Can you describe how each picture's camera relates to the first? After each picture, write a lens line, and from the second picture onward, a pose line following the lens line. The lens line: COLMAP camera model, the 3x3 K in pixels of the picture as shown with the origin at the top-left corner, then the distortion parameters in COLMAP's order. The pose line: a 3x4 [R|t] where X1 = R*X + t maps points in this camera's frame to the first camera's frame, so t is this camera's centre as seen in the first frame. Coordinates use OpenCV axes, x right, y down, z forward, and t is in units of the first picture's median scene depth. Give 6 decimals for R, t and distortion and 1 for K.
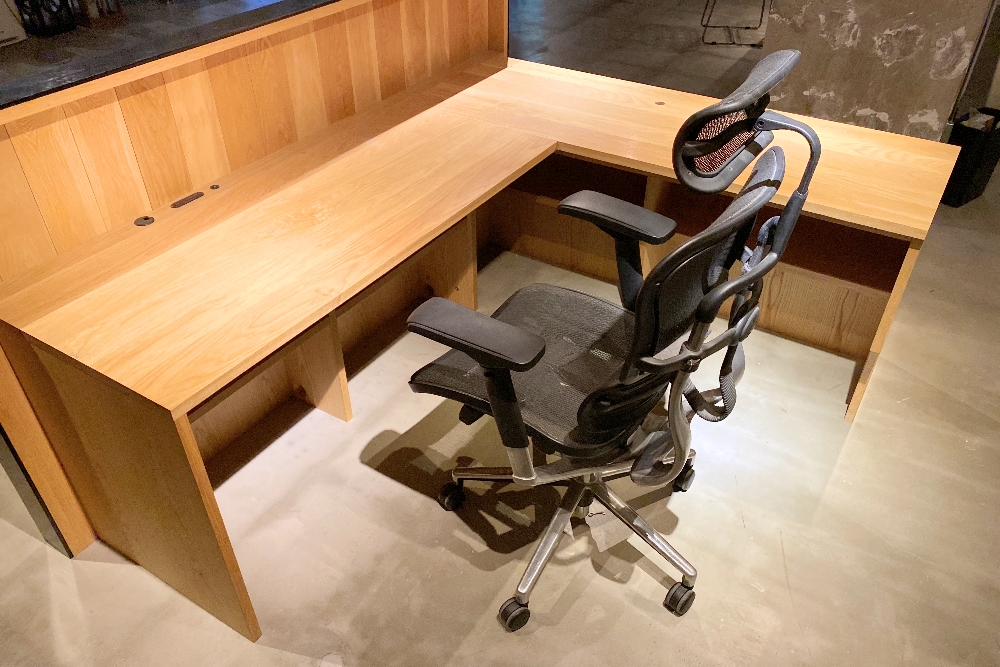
lens RADIAL K [[795.1, 0, 465.6], [0, 795.1, 343.4], [0, 0, 1]] dist [0.016658, -0.013246]
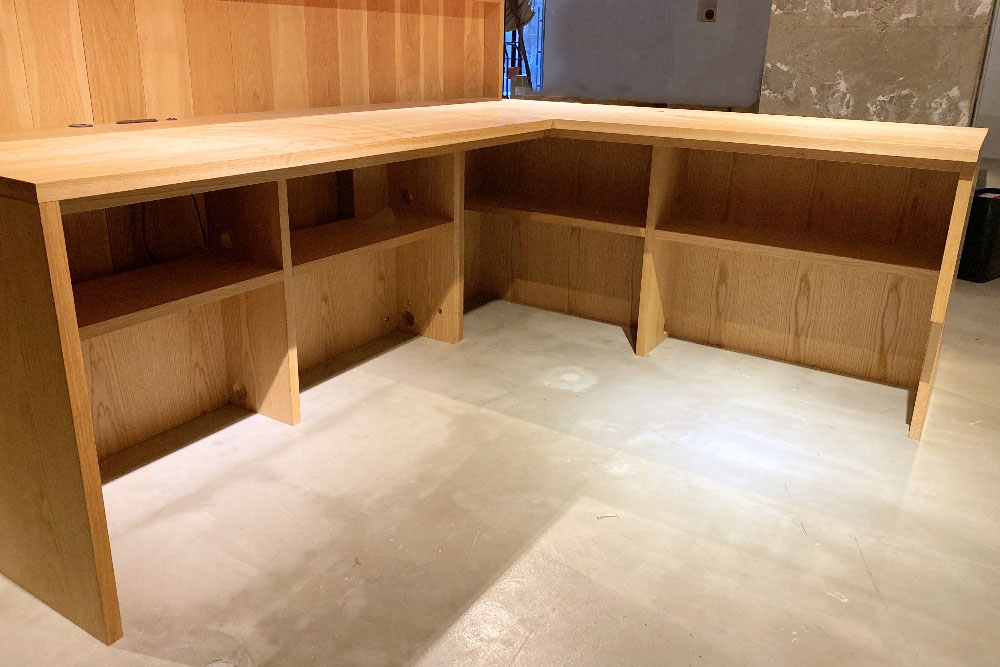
lens RADIAL K [[795.1, 0, 474.6], [0, 795.1, 286.8], [0, 0, 1]] dist [0.016658, -0.013246]
pose [[0.999189, 0.038698, 0.011144, 0.018988], [-0.032067, 0.931974, -0.361105, 0.246931], [-0.024360, 0.360454, 0.932459, 0.190700]]
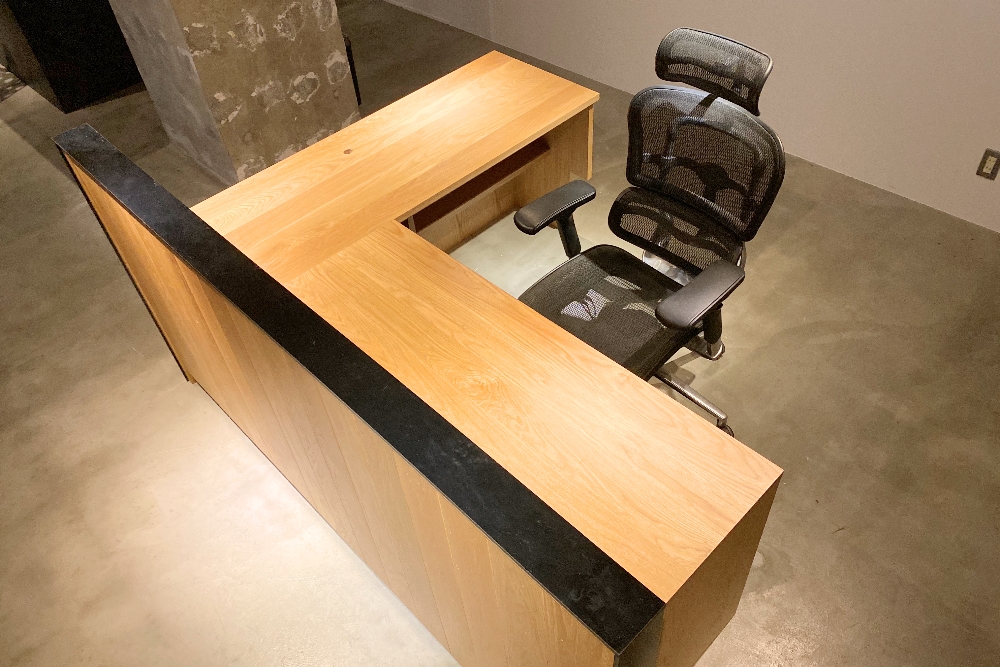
lens RADIAL K [[795.1, 0, 498.3], [0, 795.1, 325.6], [0, 0, 1]] dist [0.016658, -0.013246]
pose [[0.220808, -0.701081, 0.678033, -0.614040], [0.650810, 0.623696, 0.432954, -0.477081], [-0.726422, 0.345671, 0.593988, 0.259670]]
